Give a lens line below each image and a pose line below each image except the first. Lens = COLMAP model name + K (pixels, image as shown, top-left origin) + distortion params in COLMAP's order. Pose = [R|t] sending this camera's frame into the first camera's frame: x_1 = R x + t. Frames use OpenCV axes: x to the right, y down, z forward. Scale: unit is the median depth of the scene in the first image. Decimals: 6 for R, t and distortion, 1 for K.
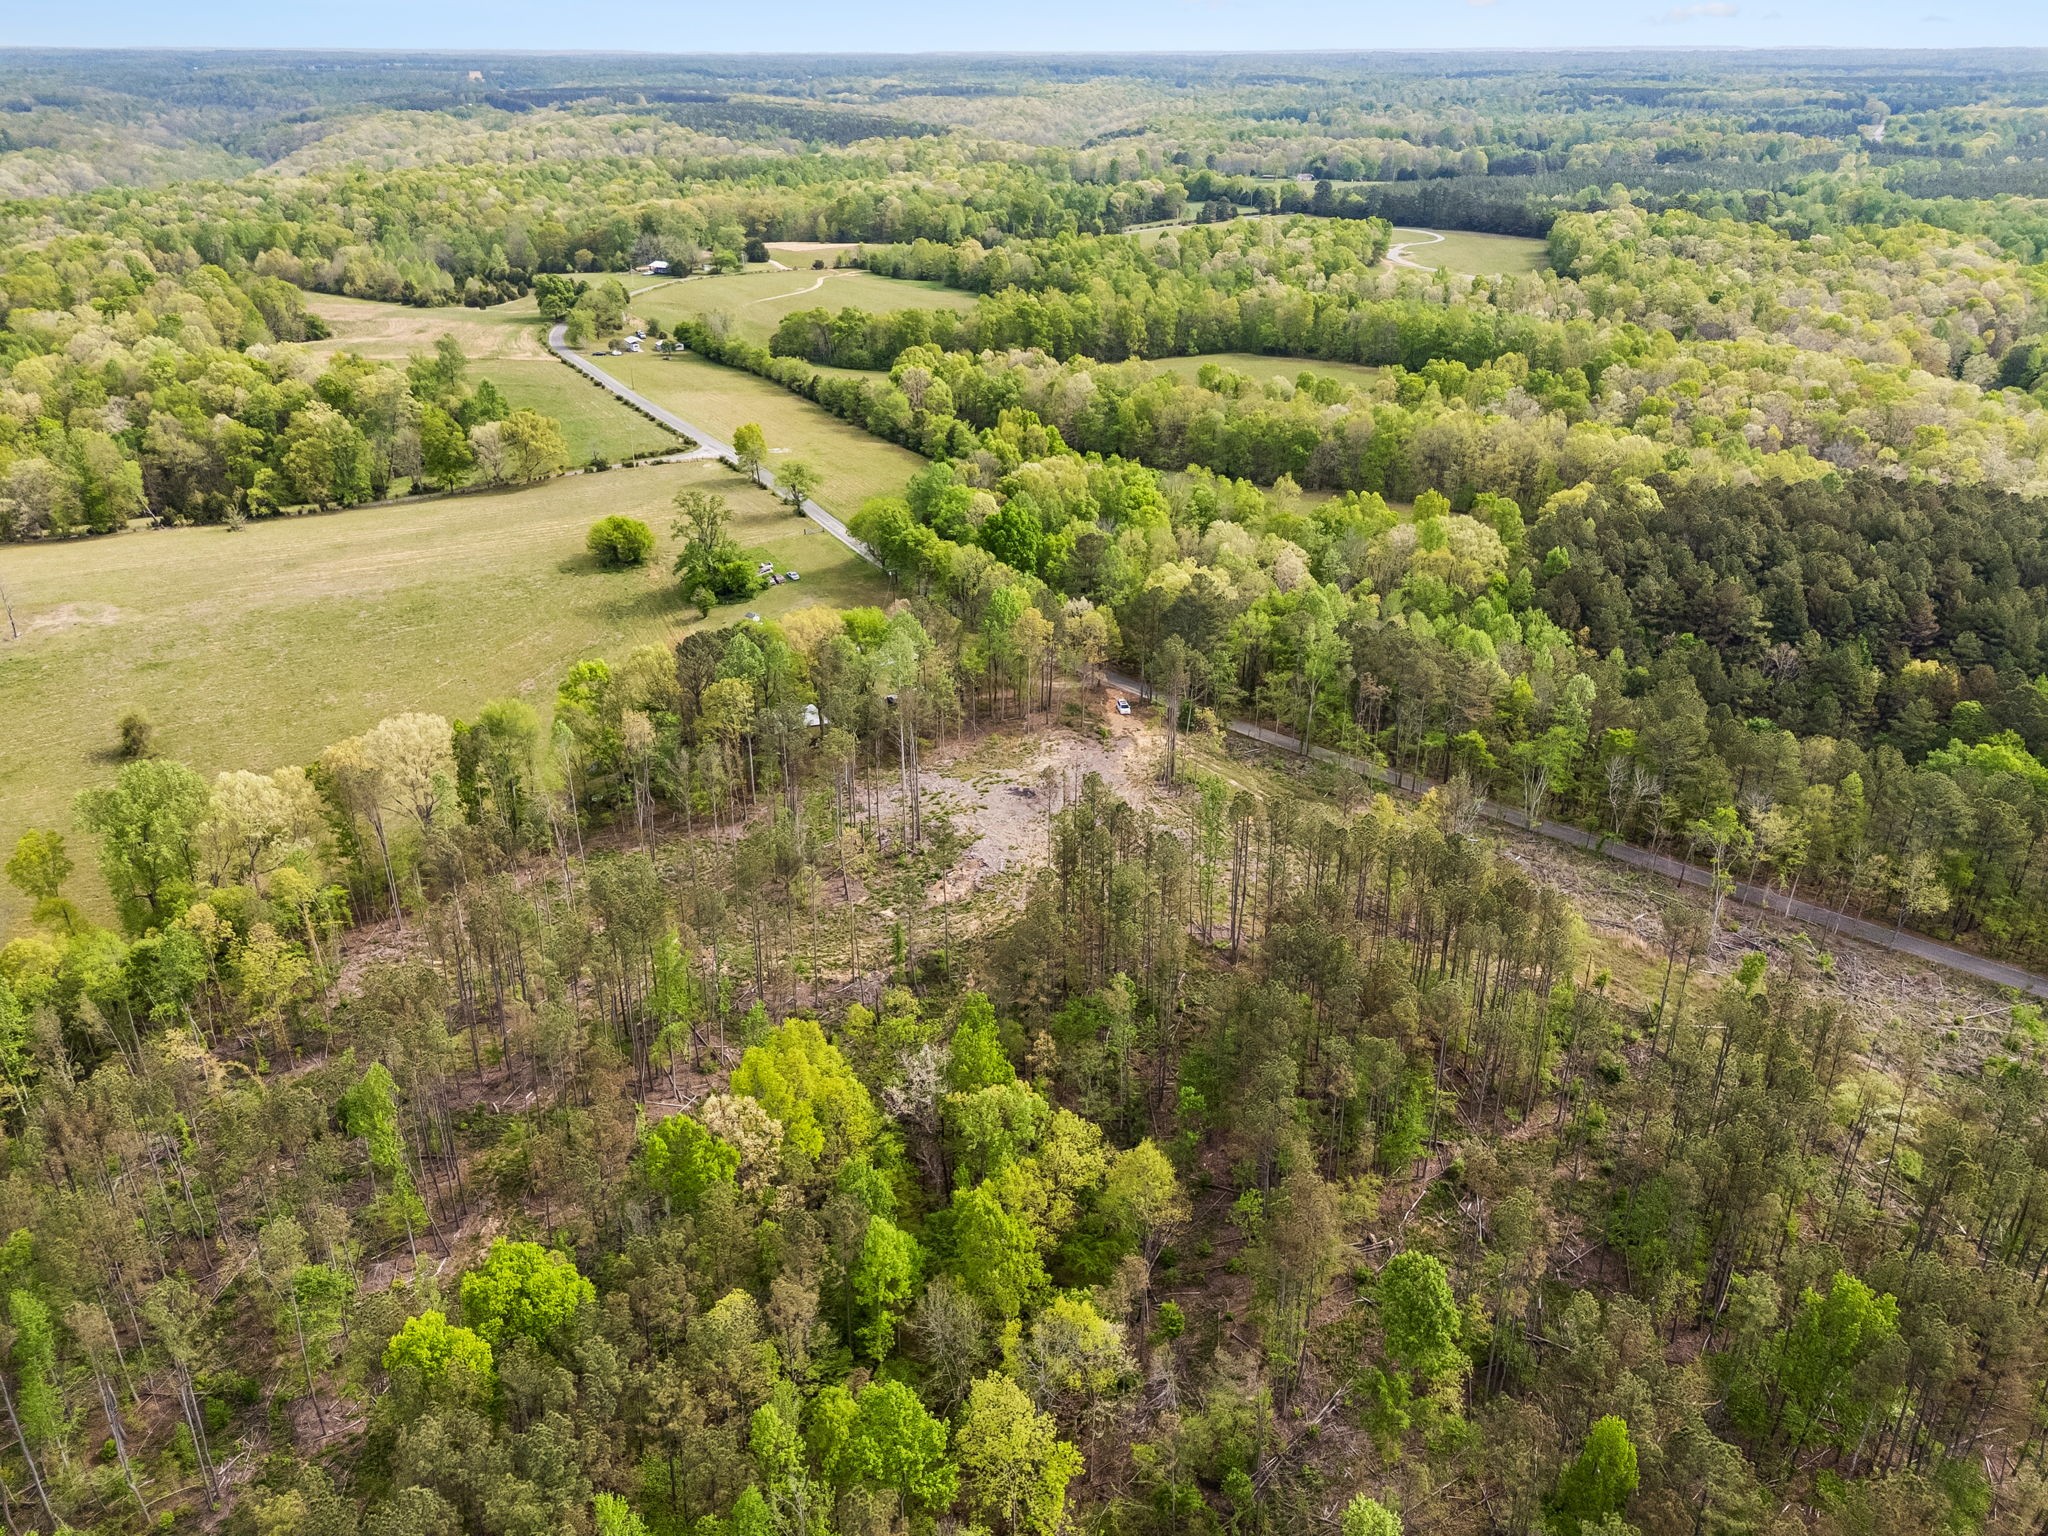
lens RADIAL K [[1495.6, 0, 1030.5], [0, 1495.6, 772.1], [0, 0, 1]] dist [0.062522, -0.046247]
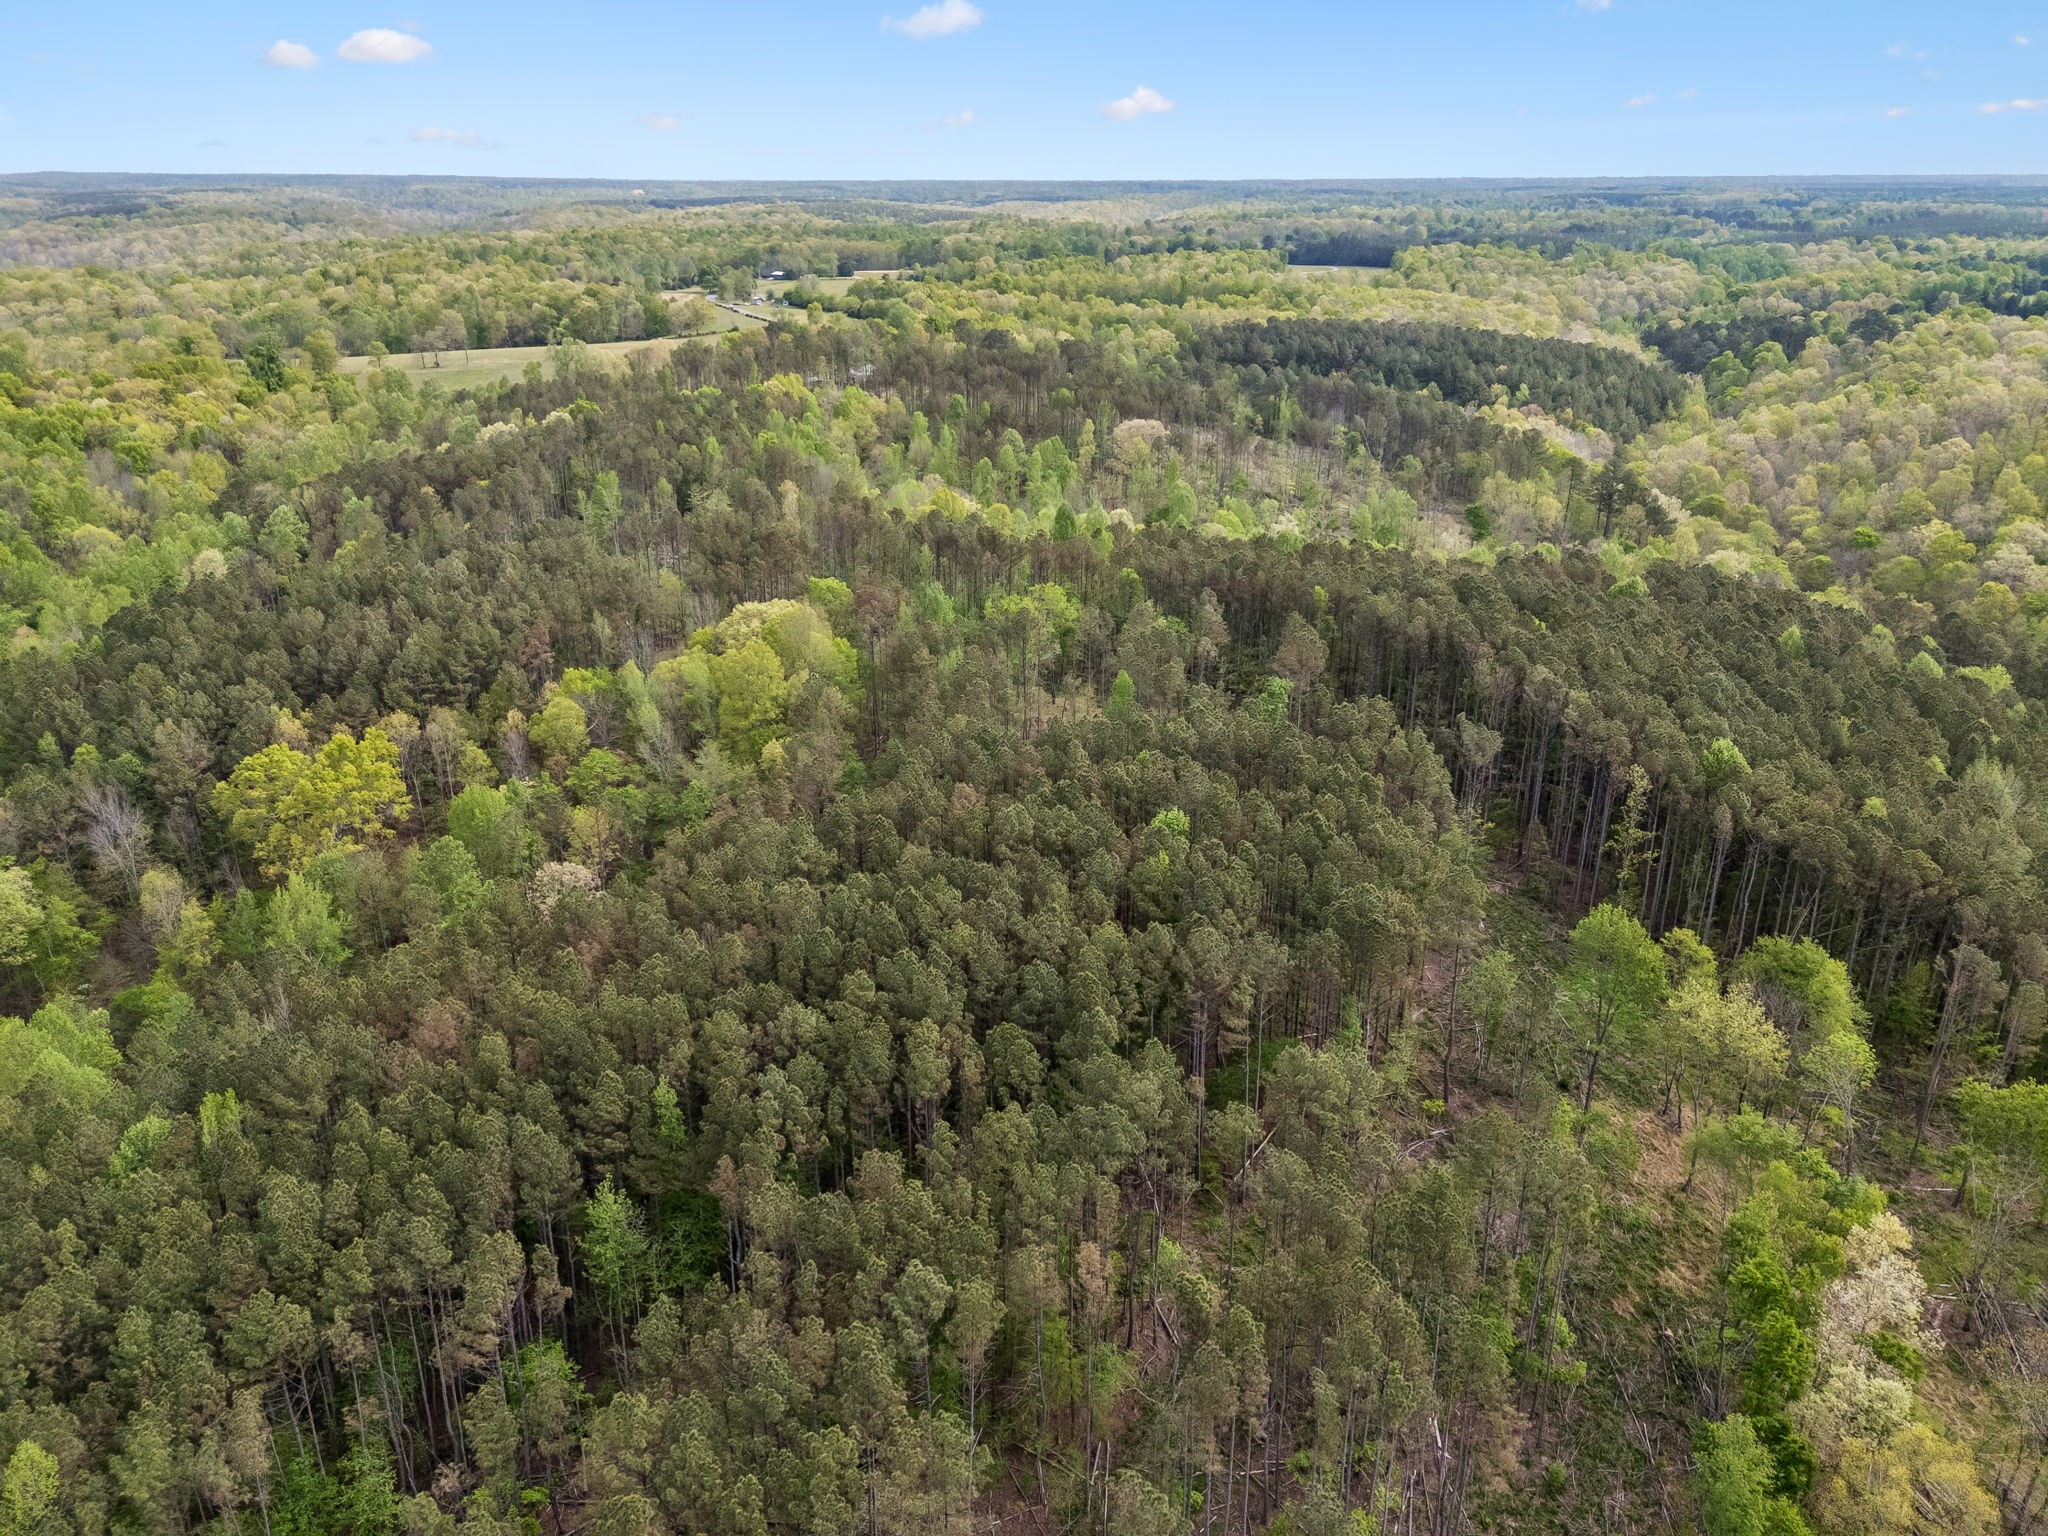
lens RADIAL K [[1488.9, 0, 1024.0], [0, 1488.9, 768.0], [0, 0, 1]] dist [0.054966, -0.031348]
pose [[0.996758, 0.031164, -0.074173, 0.182426], [-0.036456, 0.996803, -0.071100, 0.373522], [0.071720, 0.073574, 0.994708, -0.629453]]
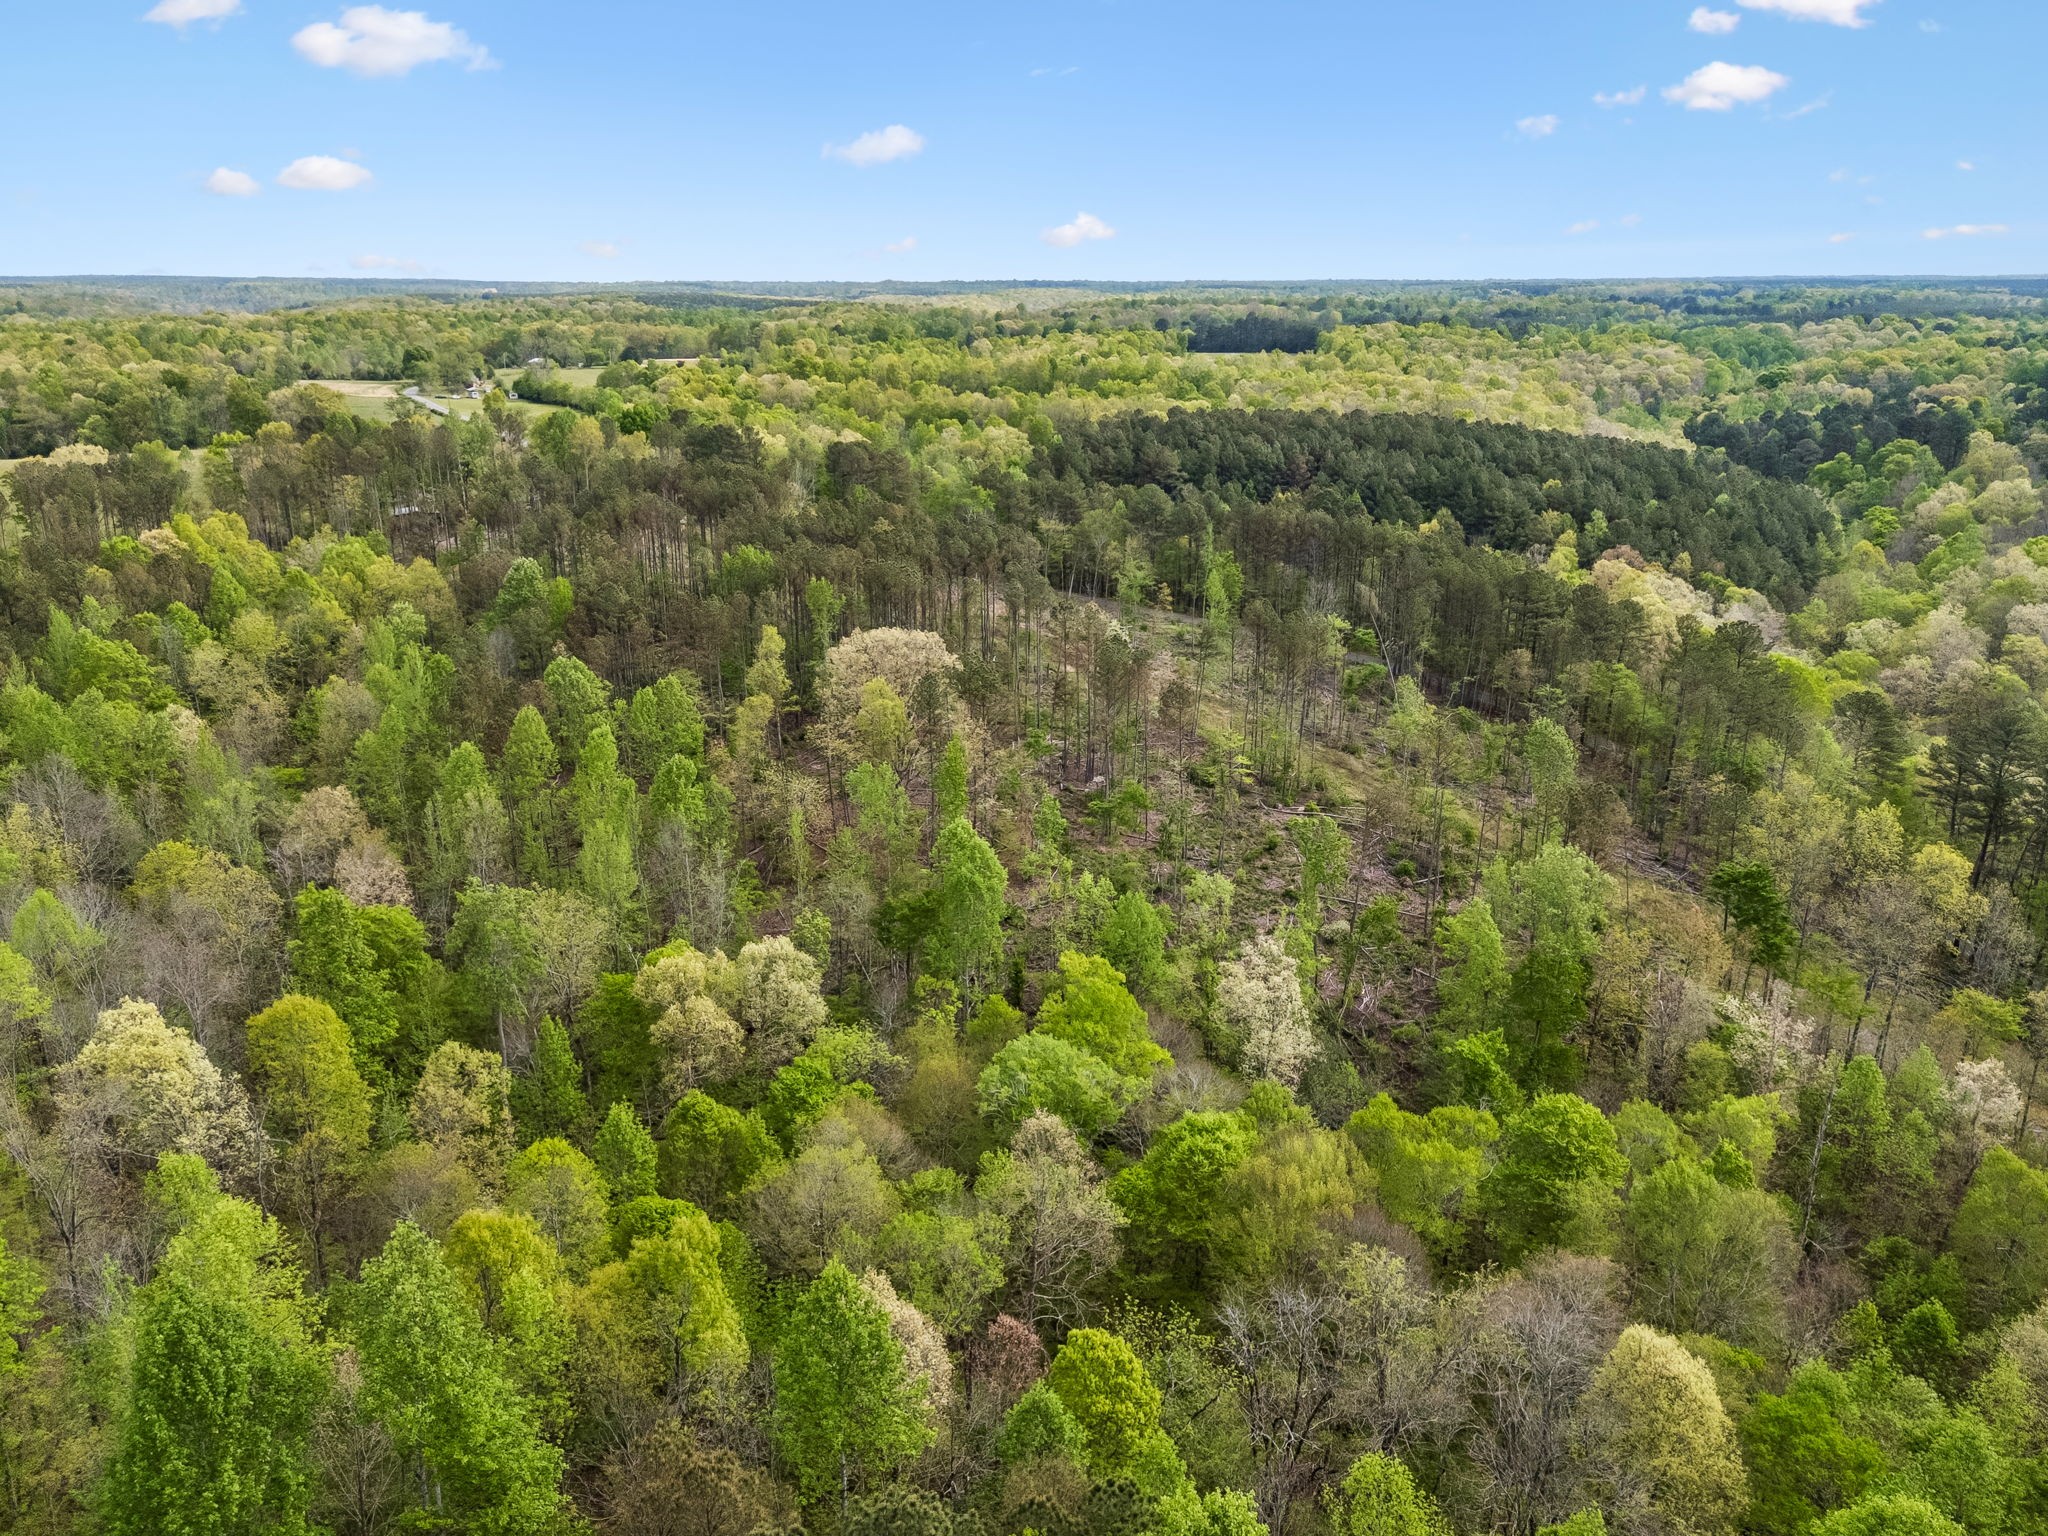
lens RADIAL K [[1511.6, 0, 1033.9], [0, 1511.6, 778.9], [0, 0, 1]] dist [0.066931, -0.053802]
pose [[0.999971, 0.002747, -0.007040, 0.215600], [-0.003655, 0.991180, -0.132476, 0.202338], [0.006614, 0.132498, 0.991161, -0.164709]]
